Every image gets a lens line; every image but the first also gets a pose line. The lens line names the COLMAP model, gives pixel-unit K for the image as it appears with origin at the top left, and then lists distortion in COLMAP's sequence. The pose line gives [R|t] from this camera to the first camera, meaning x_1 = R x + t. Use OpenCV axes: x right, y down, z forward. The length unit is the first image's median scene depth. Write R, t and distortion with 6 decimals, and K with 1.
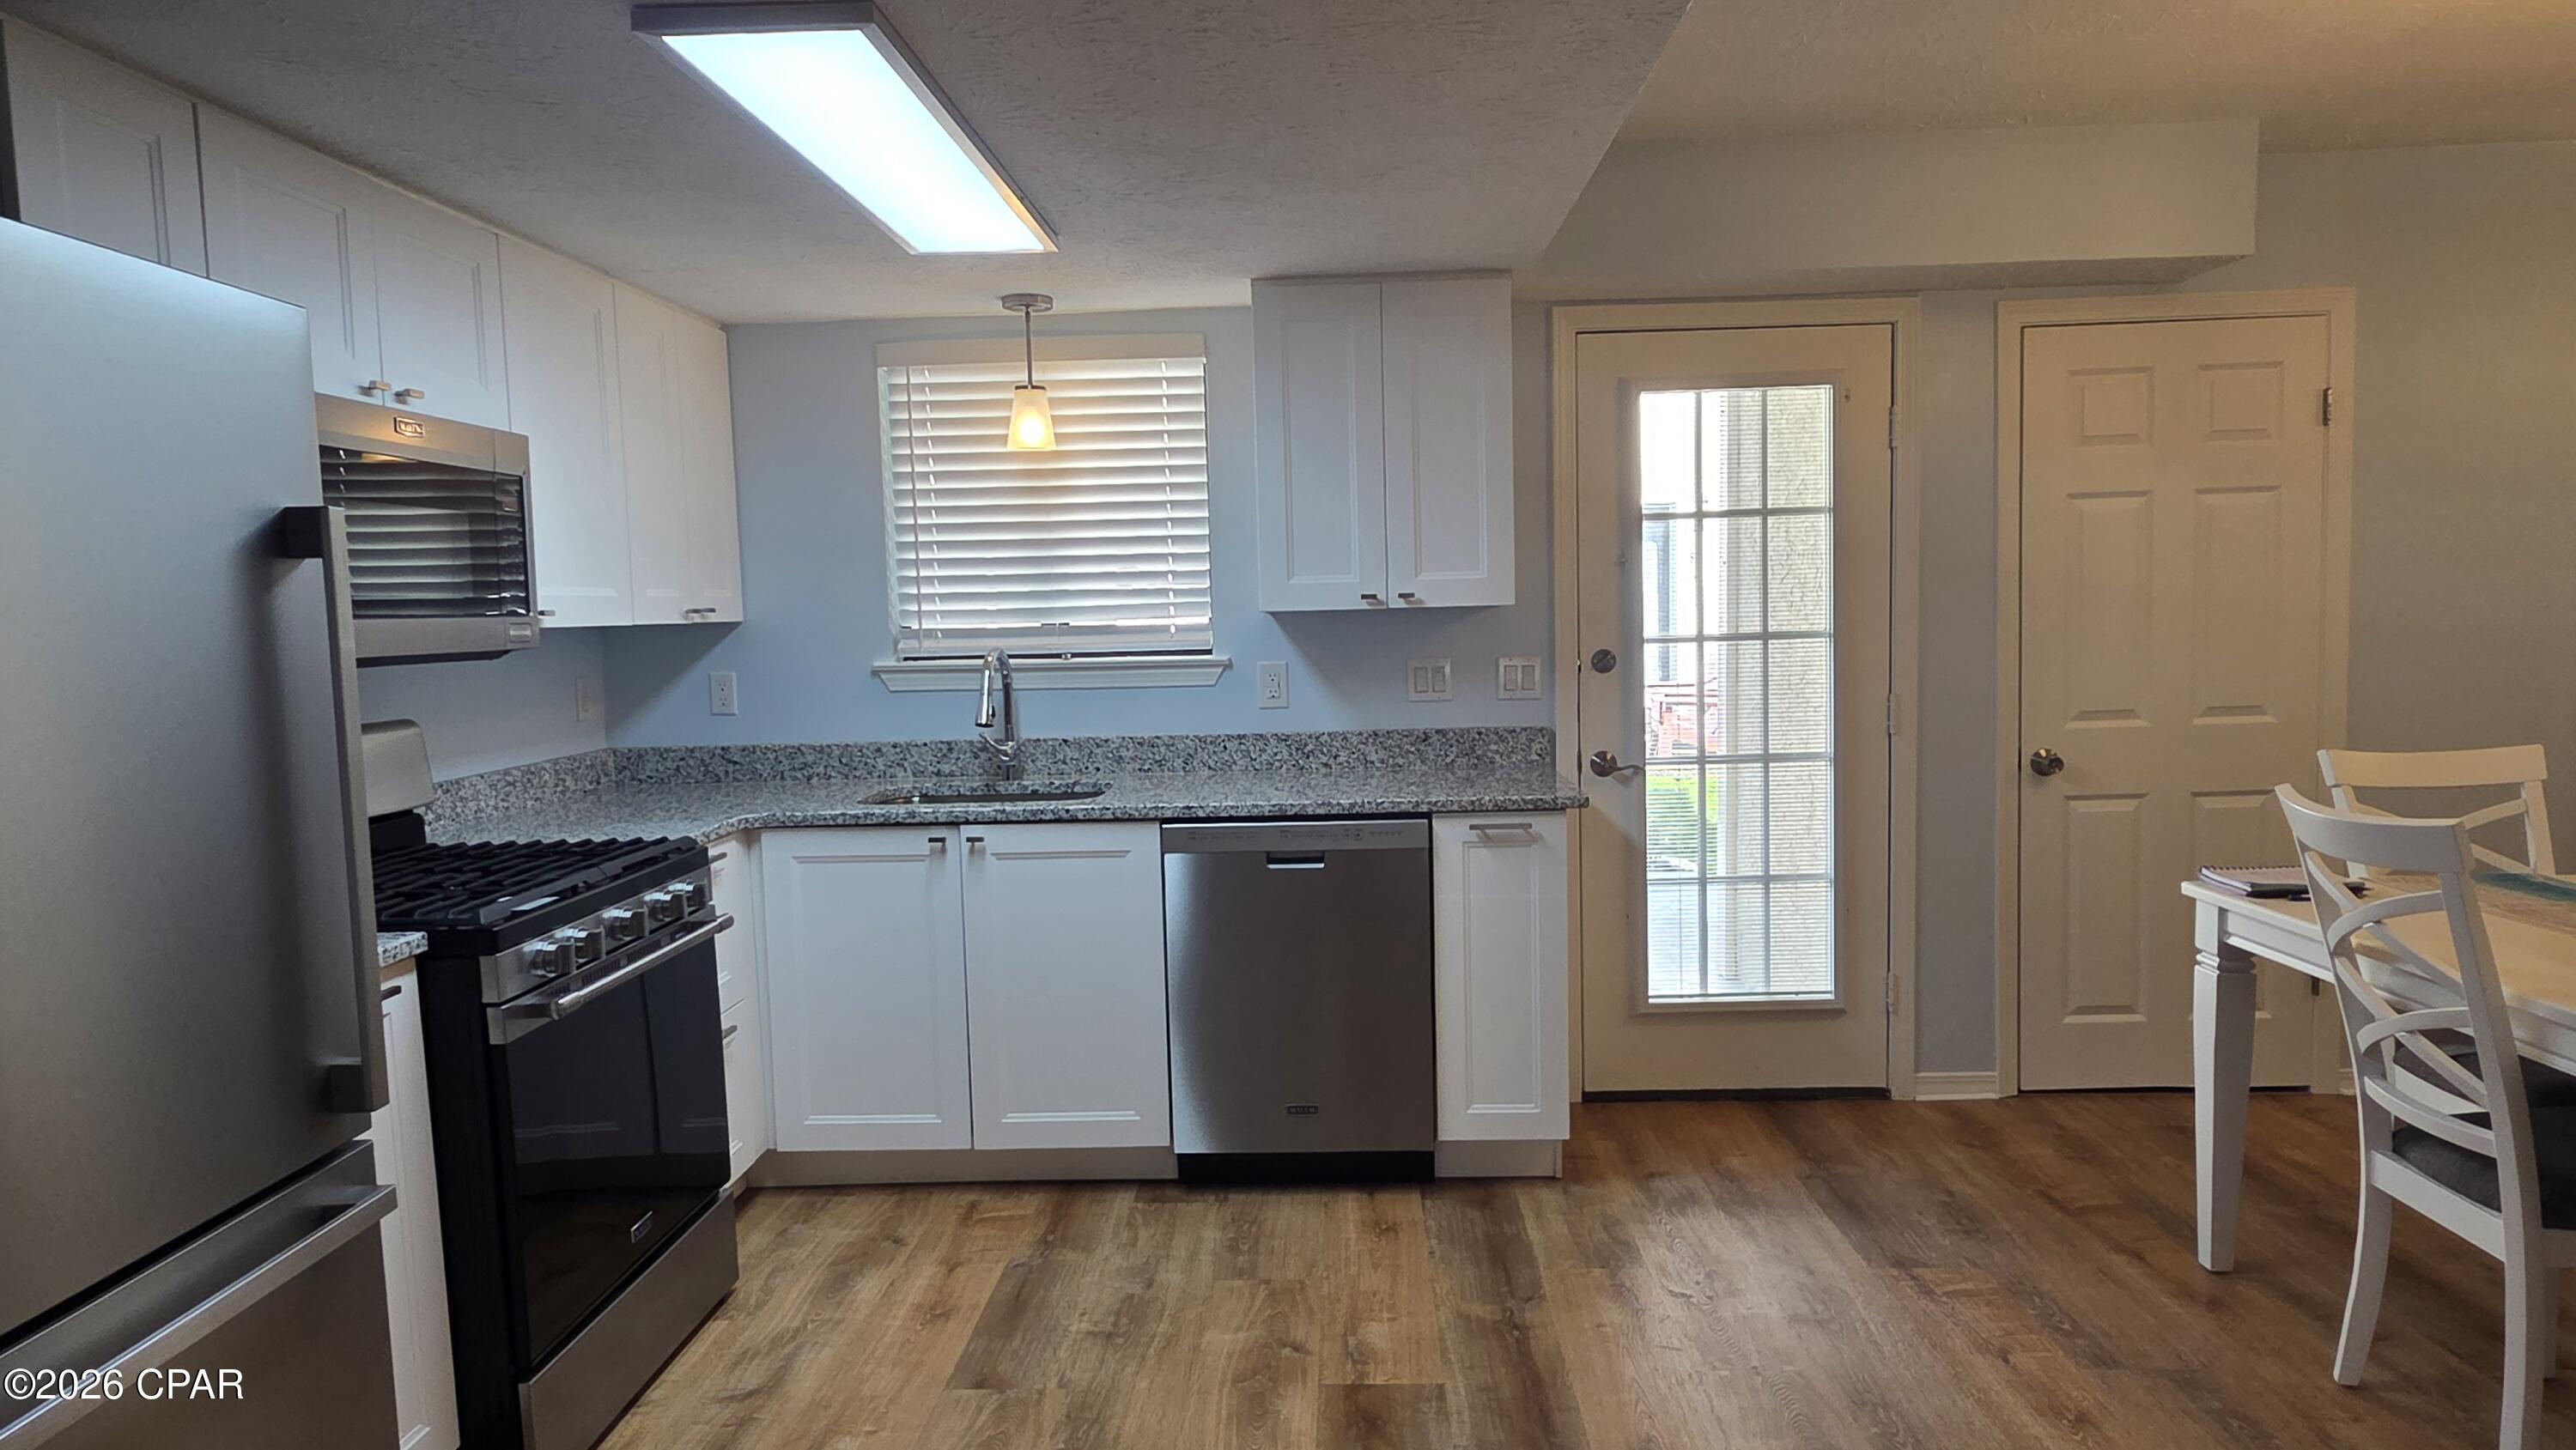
lens RADIAL K [[1500.4, 0, 1288.0], [0, 1500.4, 725.0], [0, 0, 1]] dist [0.003600, 0.001685]
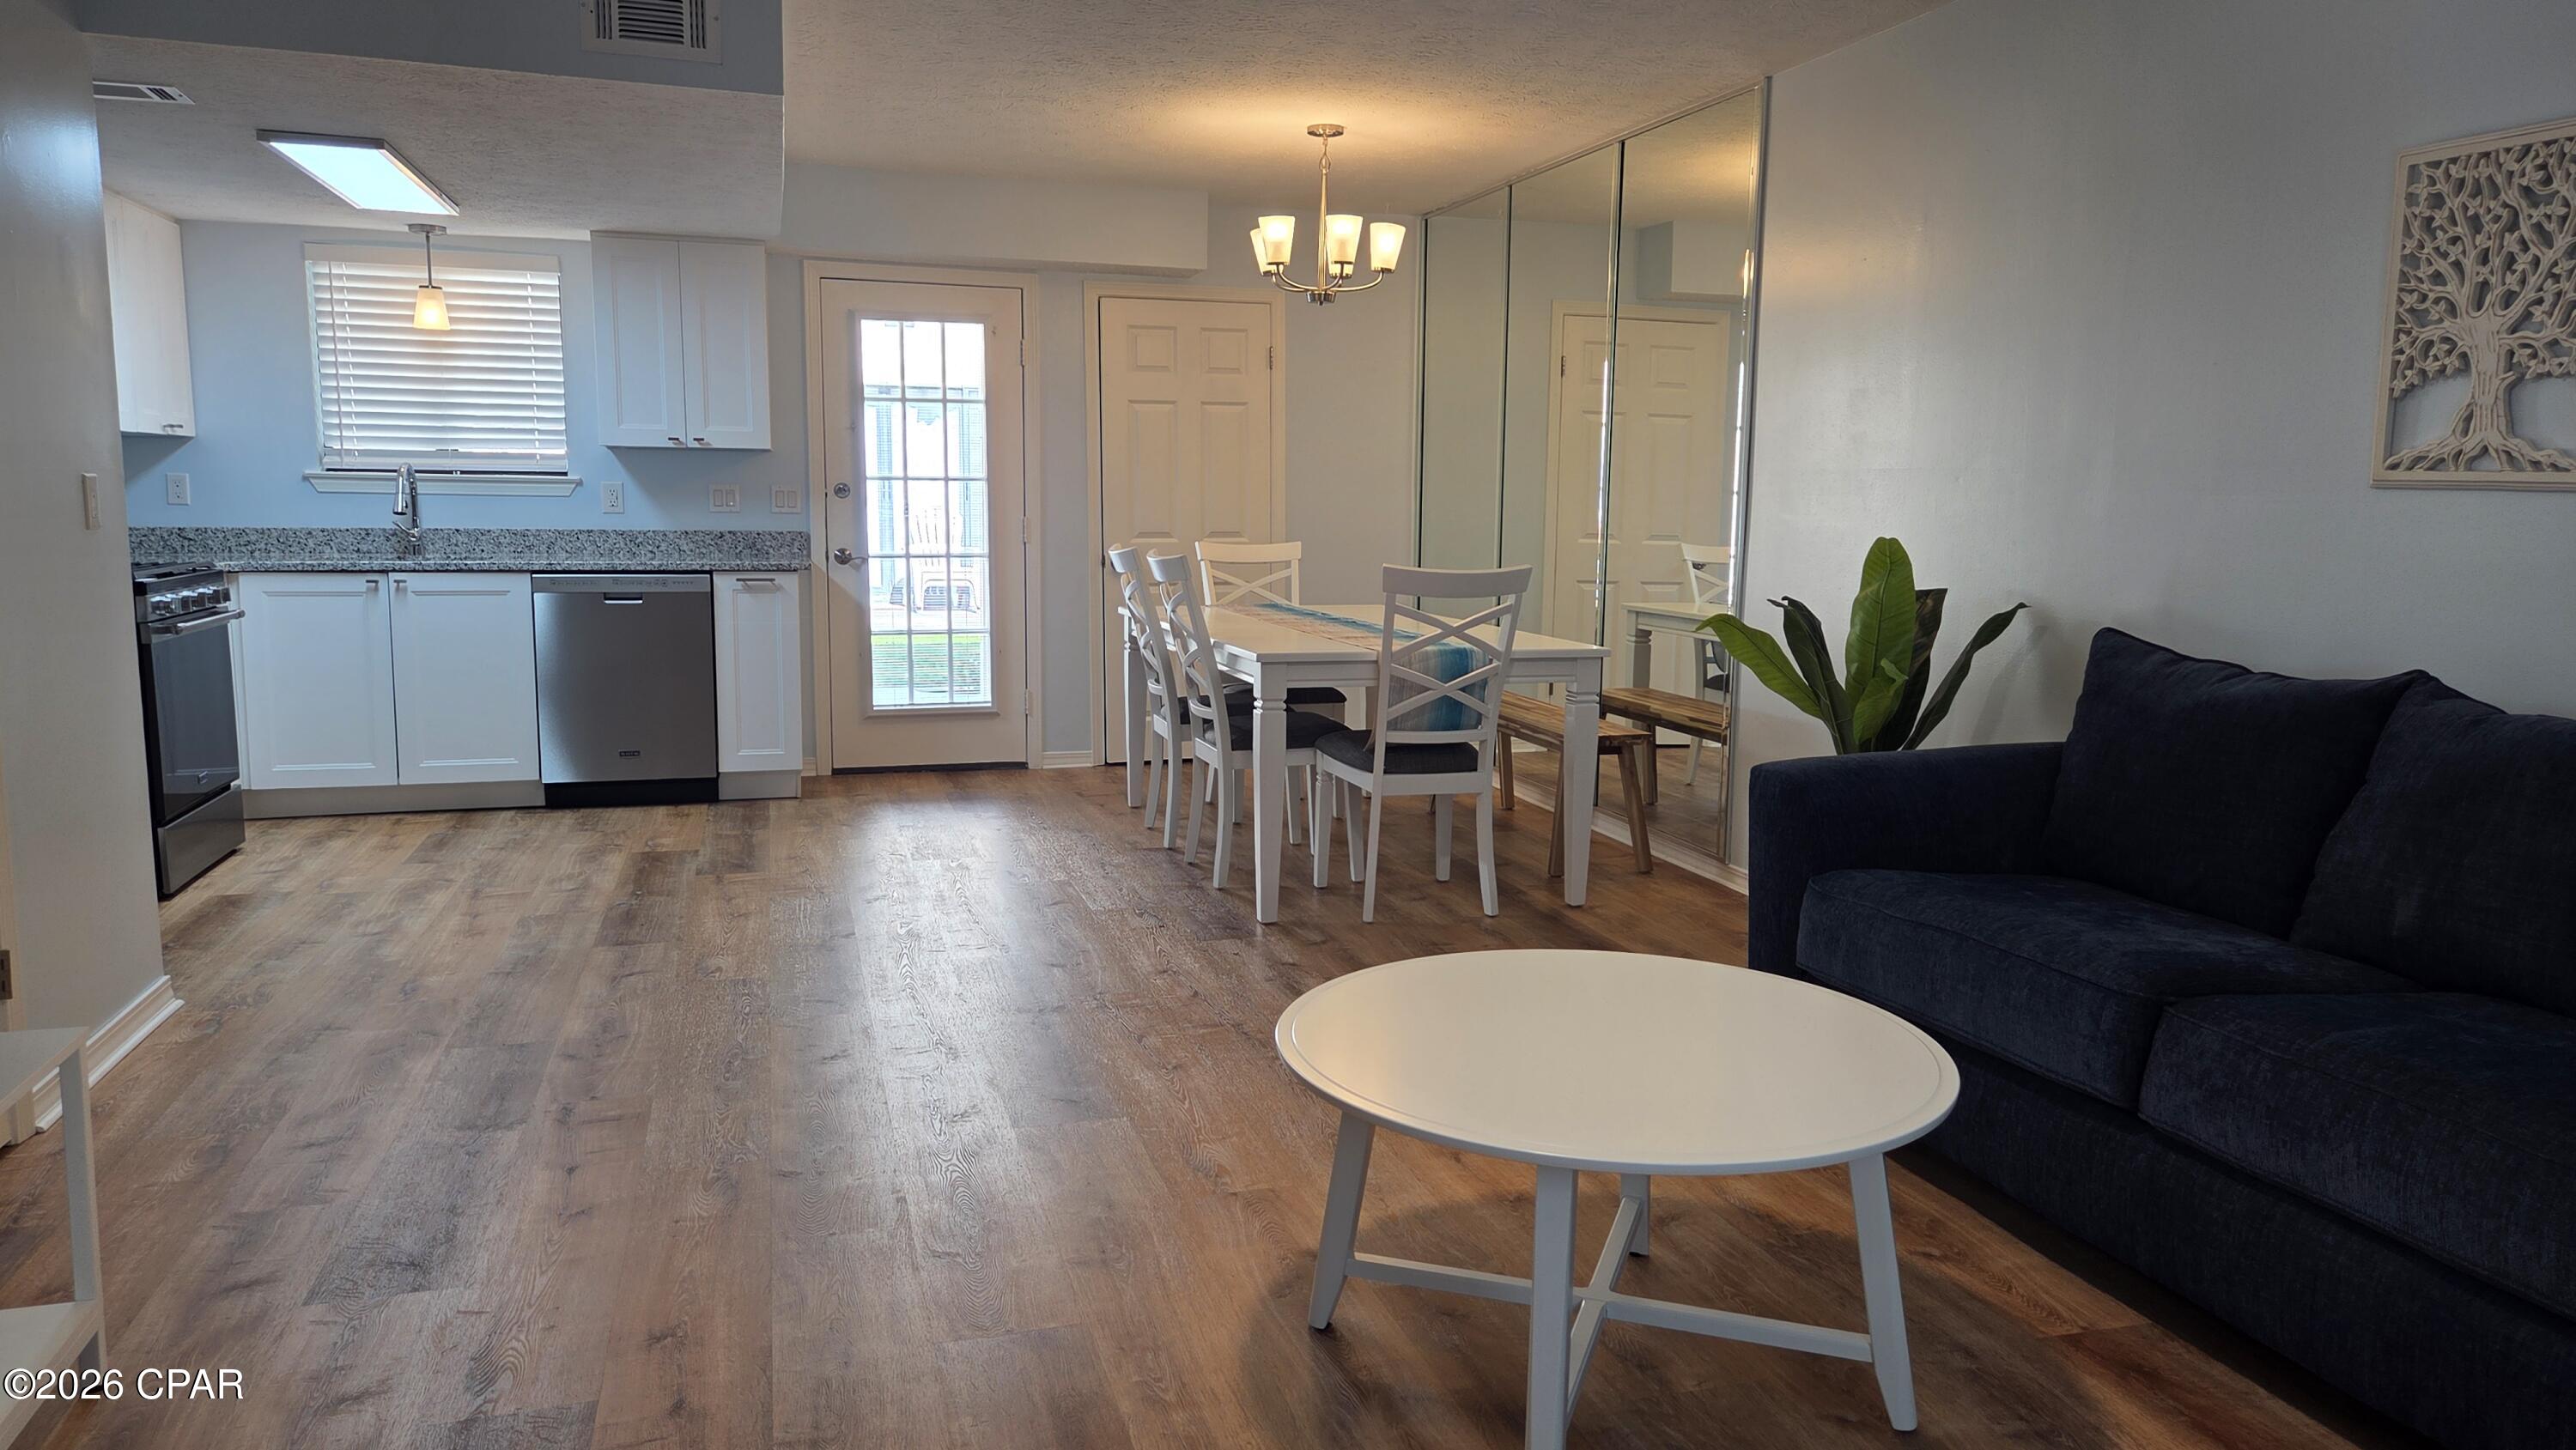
lens RADIAL K [[1714.5, 0, 1299.2], [0, 1714.5, 705.9], [0, 0, 1]] dist [0.065811, -0.061514]
pose [[0.944459, -0.004542, 0.328598, 0.074379], [-0.008665, 0.999213, 0.038719, 0.117971], [-0.328515, -0.039416, 0.943676, -0.940750]]
